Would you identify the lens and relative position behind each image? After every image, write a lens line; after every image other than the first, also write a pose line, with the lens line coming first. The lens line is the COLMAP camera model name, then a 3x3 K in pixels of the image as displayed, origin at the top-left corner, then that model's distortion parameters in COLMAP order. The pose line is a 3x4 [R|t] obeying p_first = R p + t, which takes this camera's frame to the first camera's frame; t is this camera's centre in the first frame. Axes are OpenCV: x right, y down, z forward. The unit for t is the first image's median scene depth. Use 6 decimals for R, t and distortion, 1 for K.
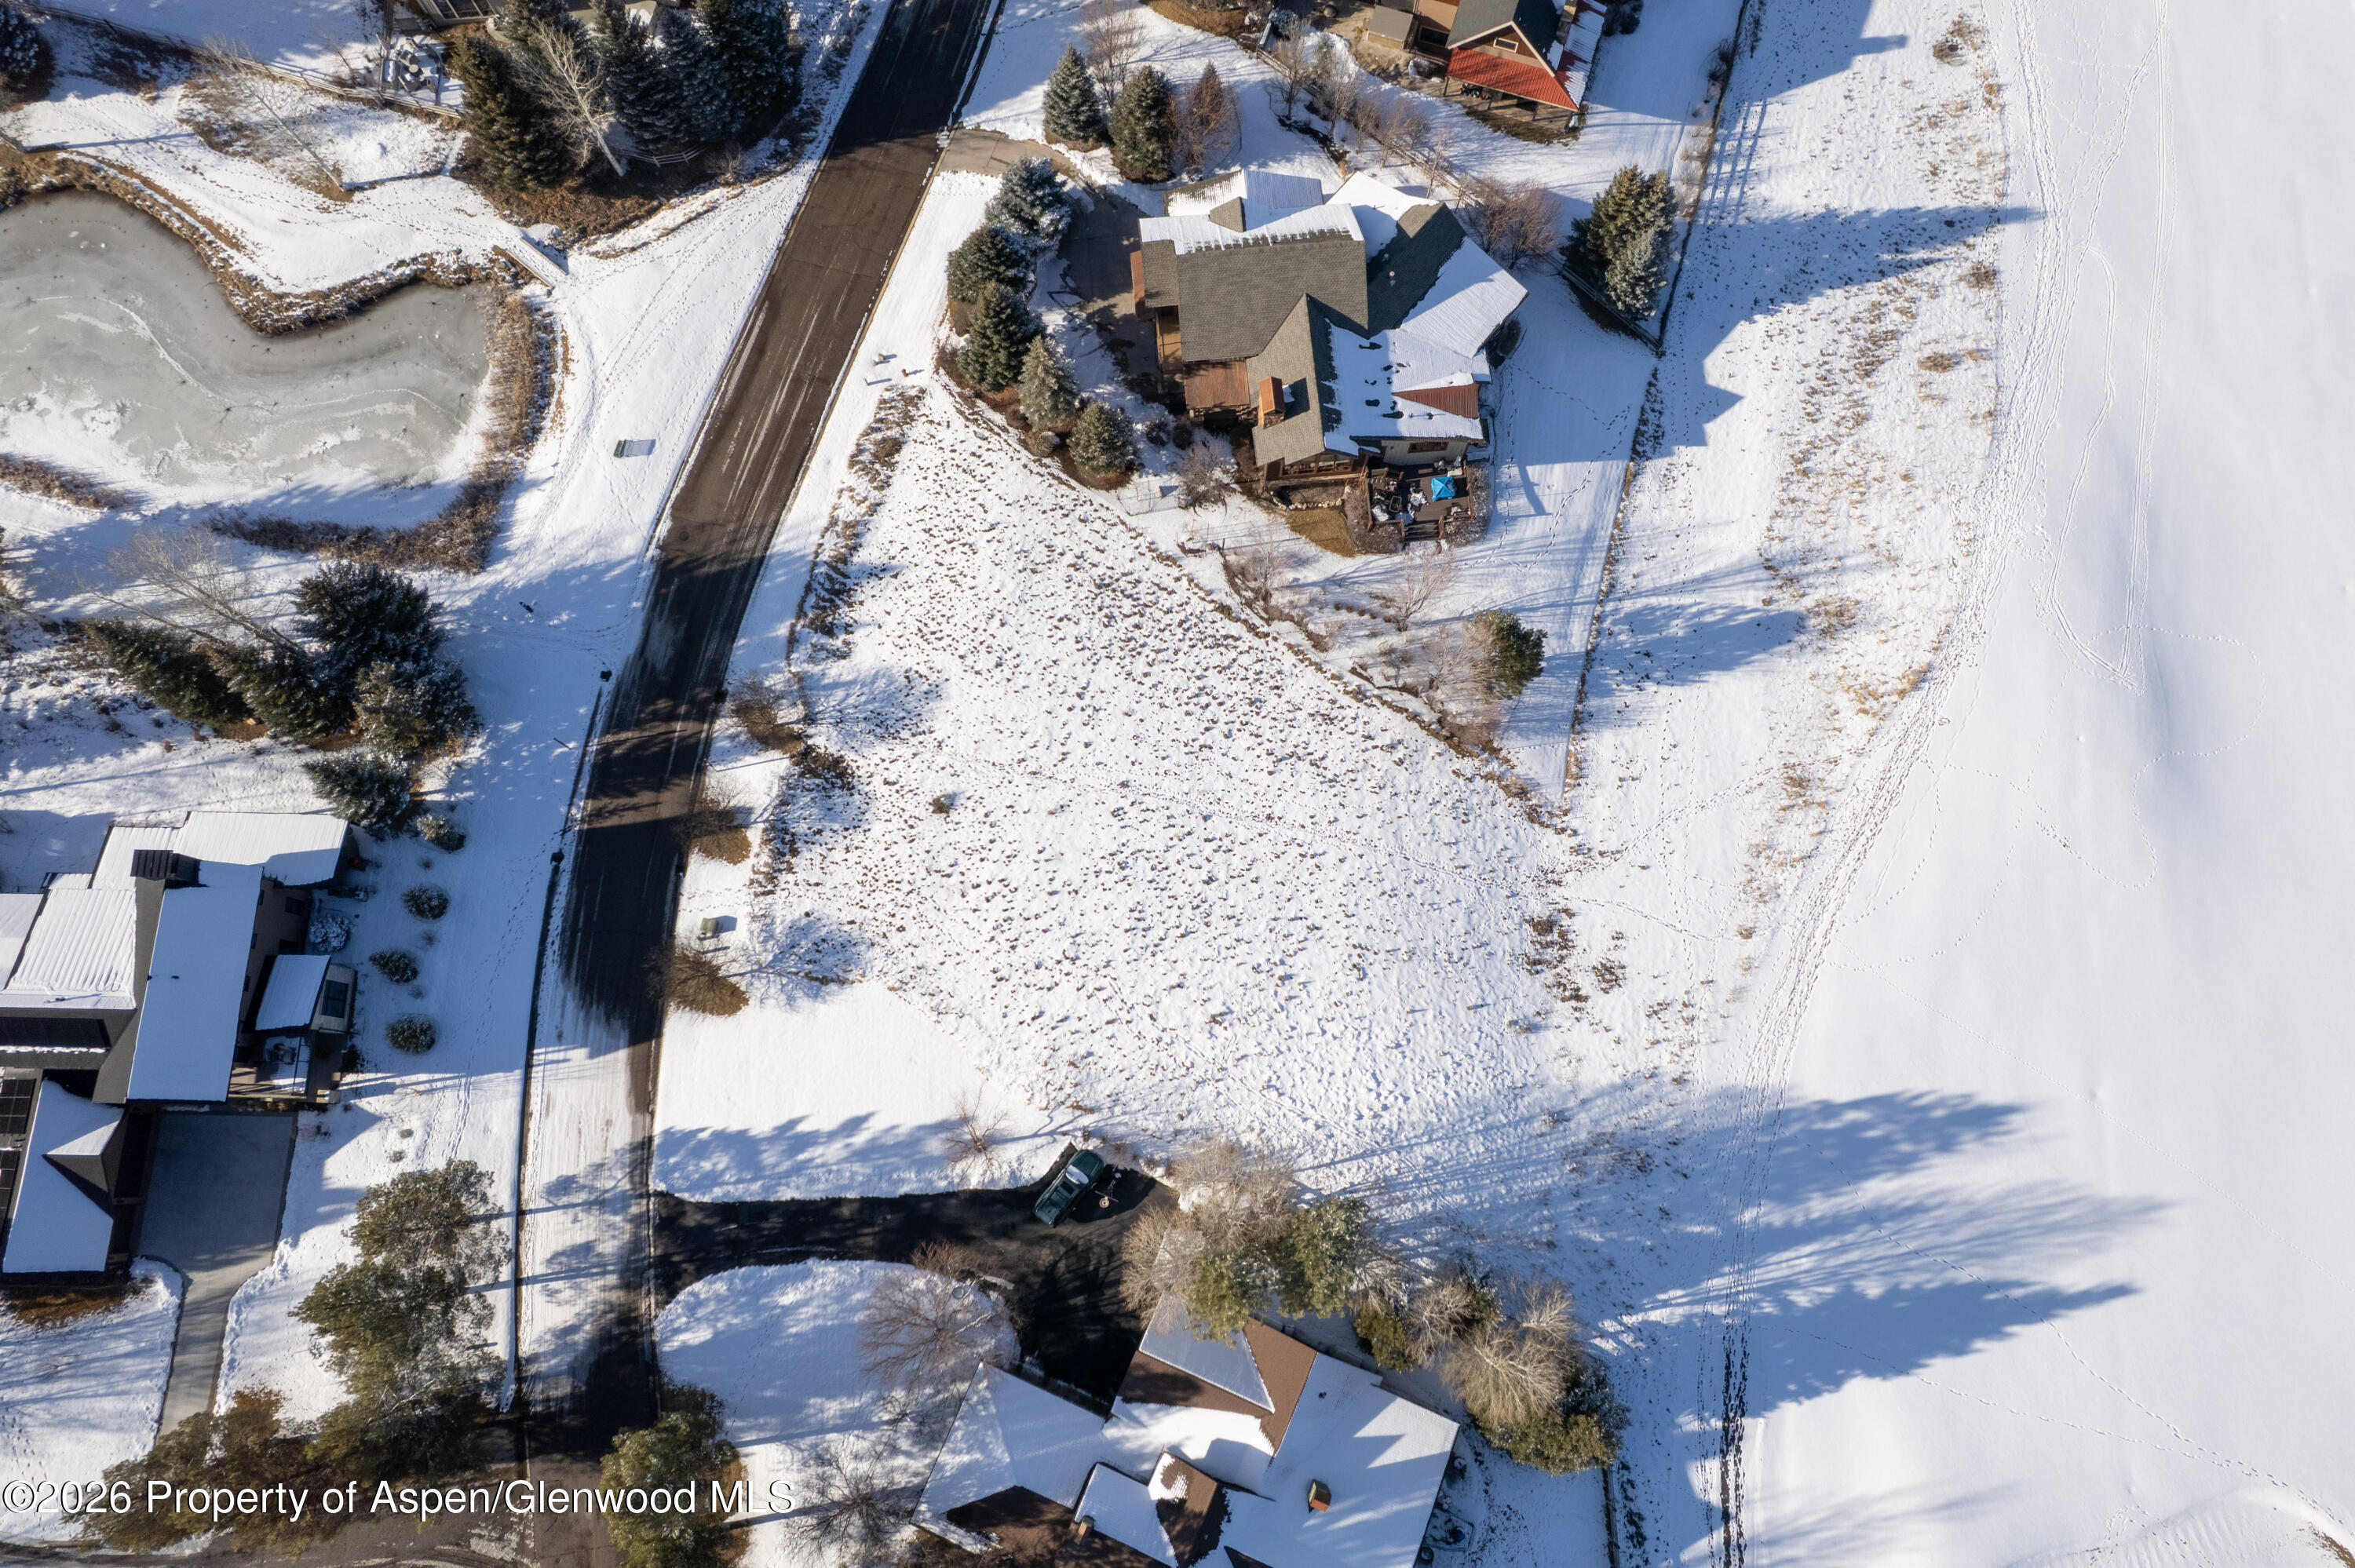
lens RADIAL K [[1506.1, 0, 1184.6], [0, 1506.1, 809.1], [0, 0, 1]] dist [-0.048071, -0.003248]
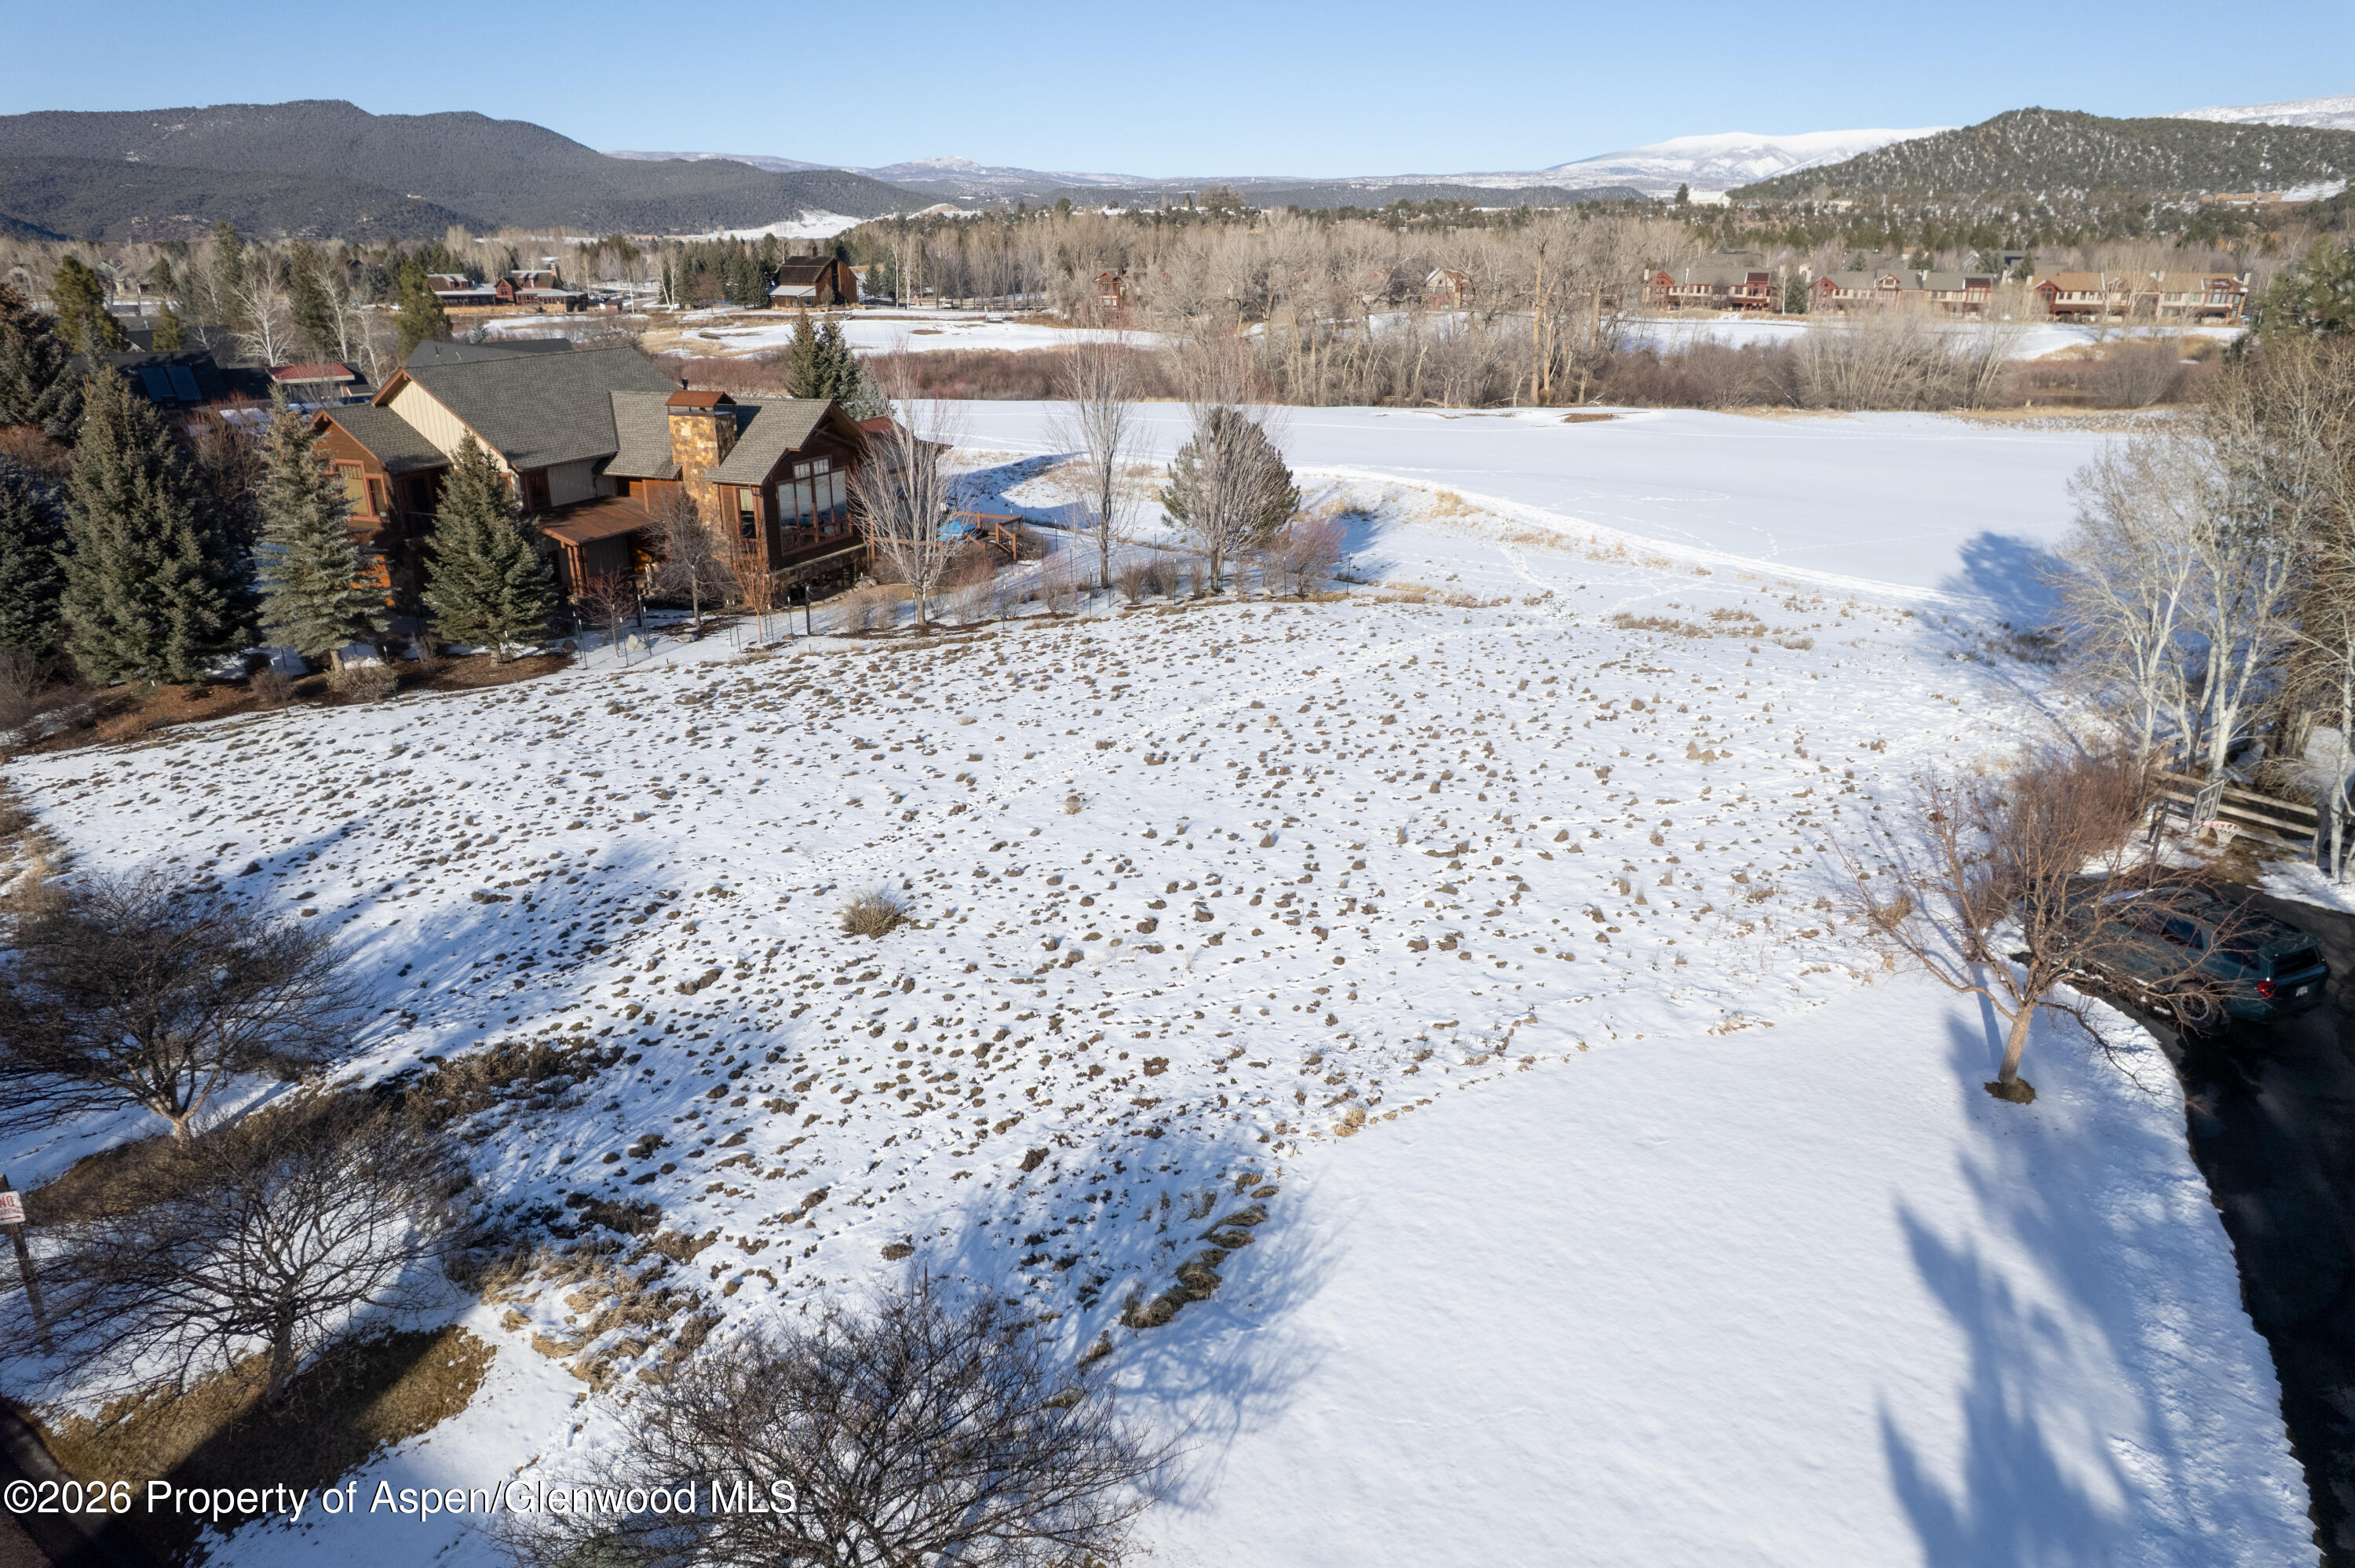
lens RADIAL K [[1513.1, 0, 1188.4], [0, 1513.1, 786.2], [0, 0, 1]] dist [-0.075402, 0.073919]
pose [[0.464631, -0.298626, 0.833631, -0.389325], [0.861369, 0.370718, -0.347291, 0.157411], [-0.205332, 0.879426, 0.429474, 0.807670]]
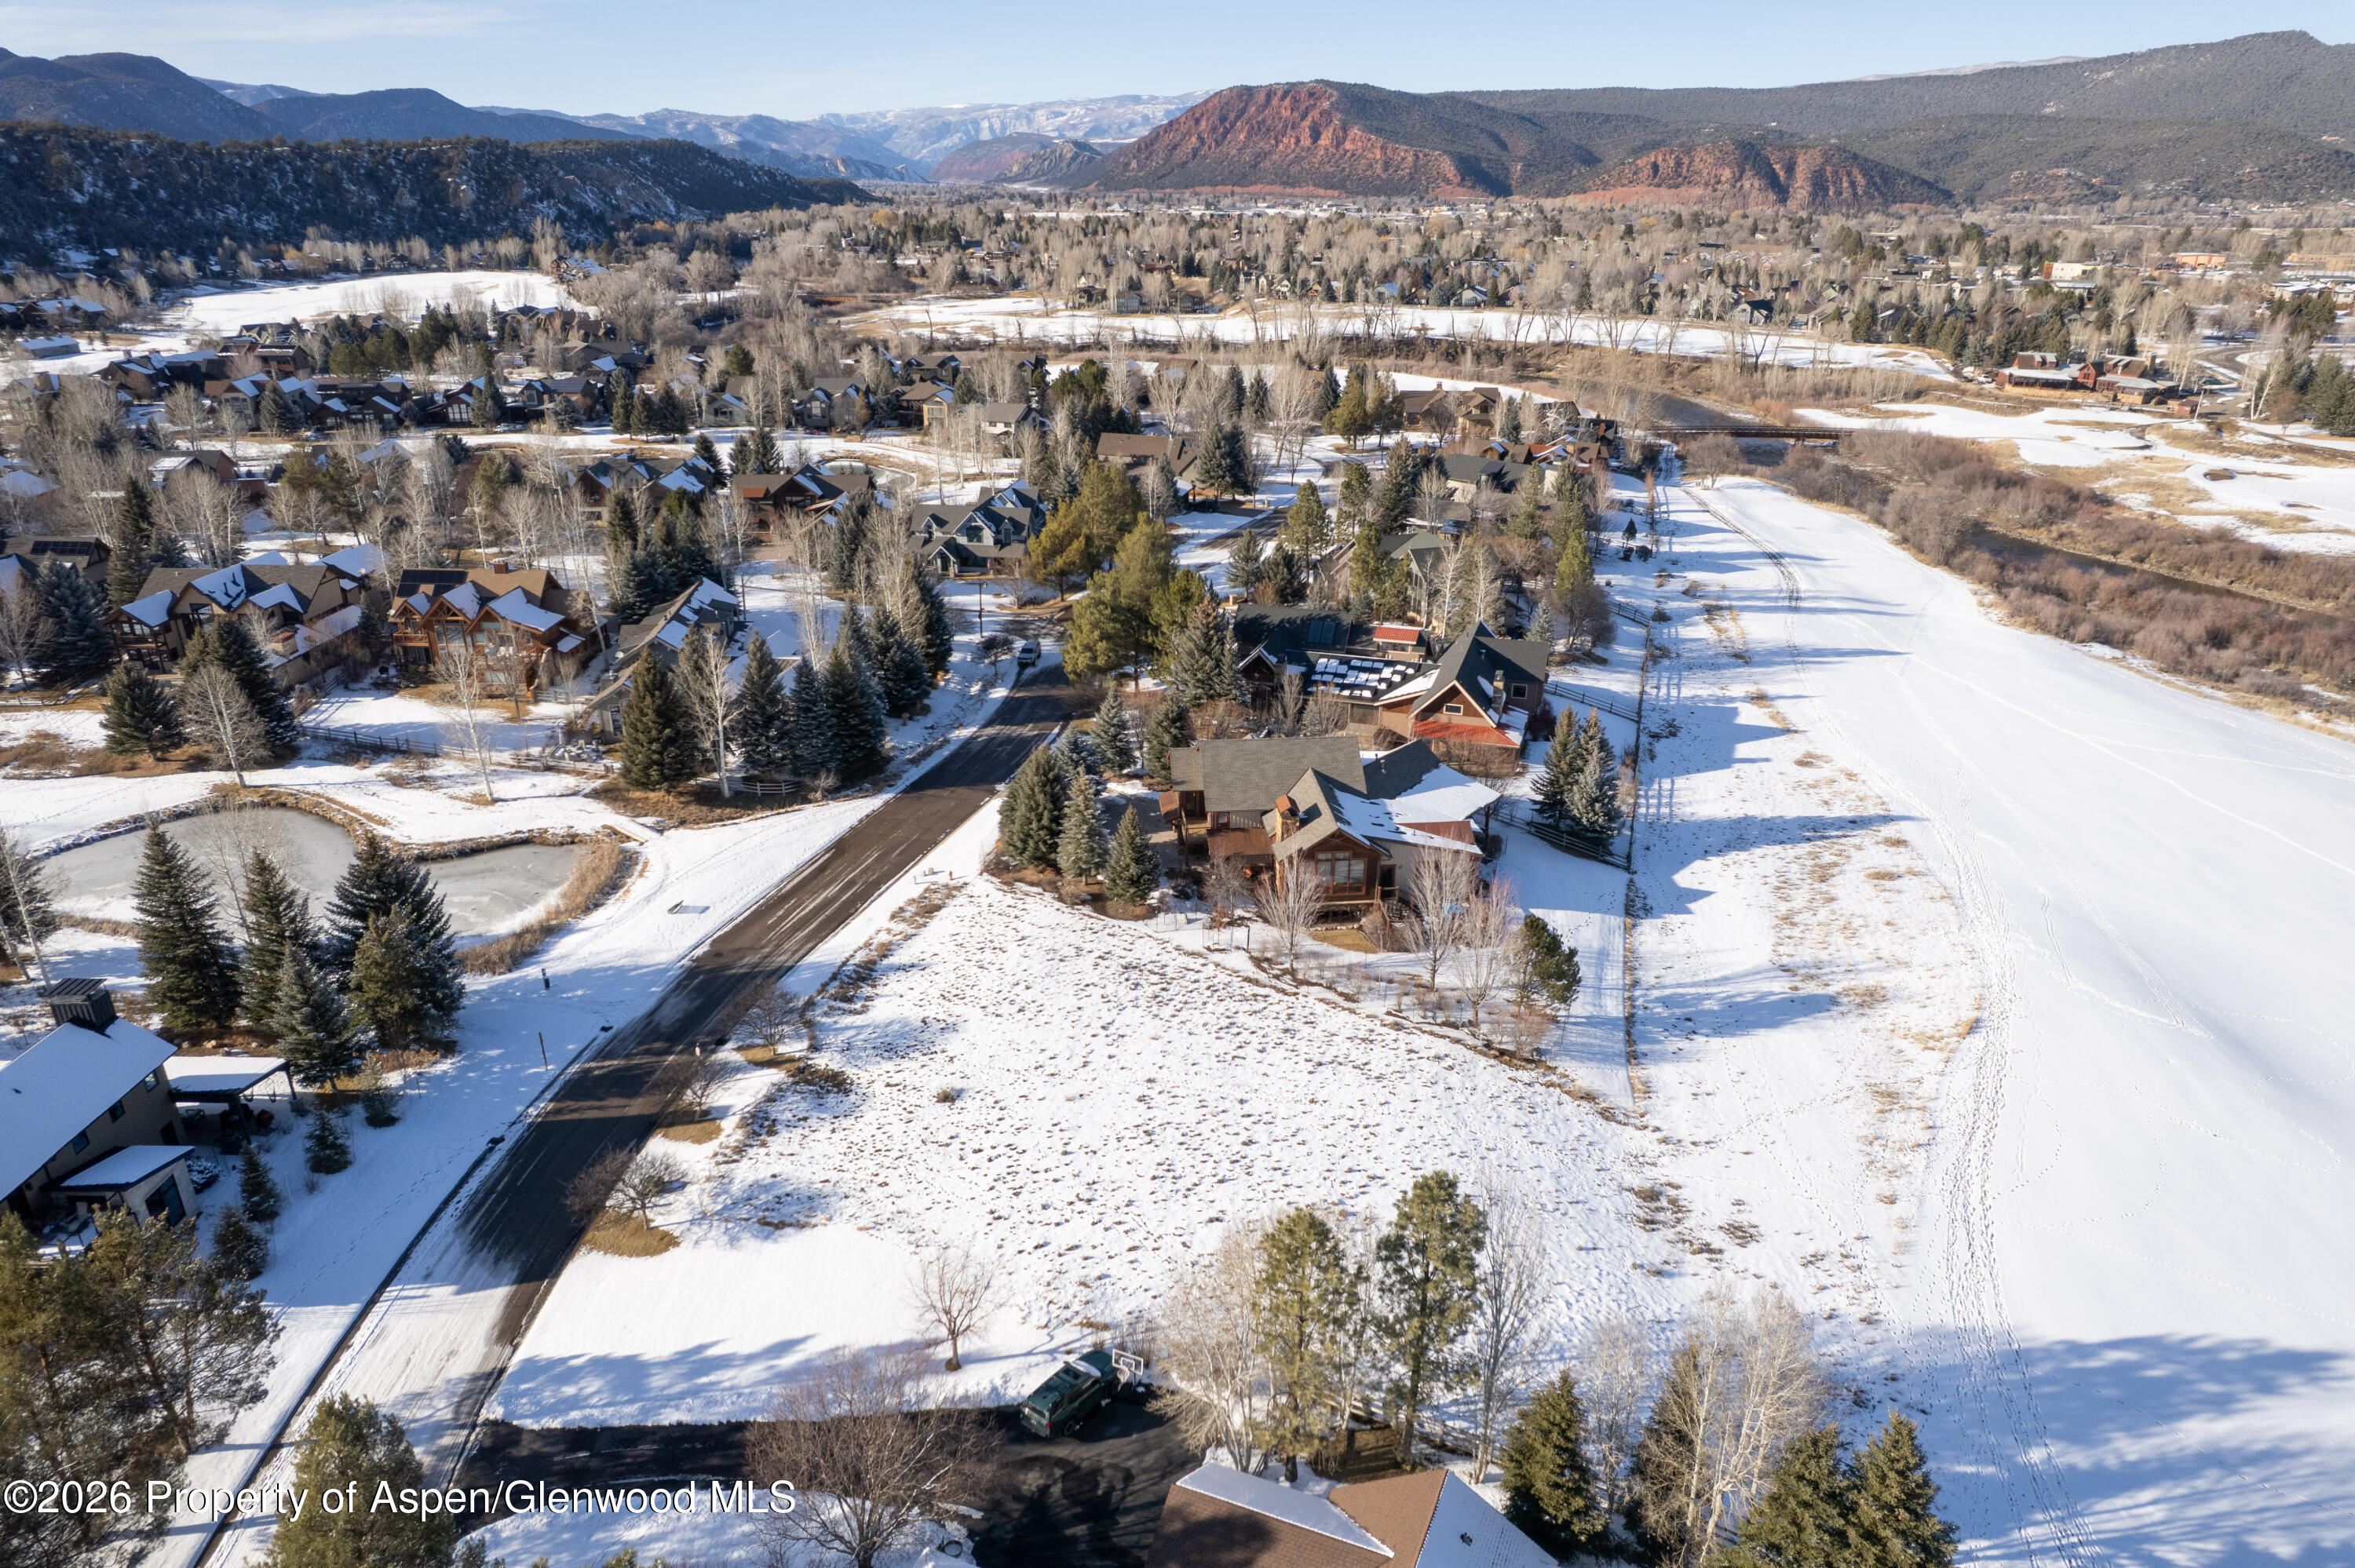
lens RADIAL K [[1505.3, 0, 1183.6], [0, 1505.3, 802.5], [0, 0, 1]] dist [-0.072701, 0.058326]
pose [[0.999930, 0.004665, 0.010872, -0.030391], [0.005996, 0.592401, -0.805621, 0.605831], [-0.010198, 0.805630, 0.592331, 0.323172]]
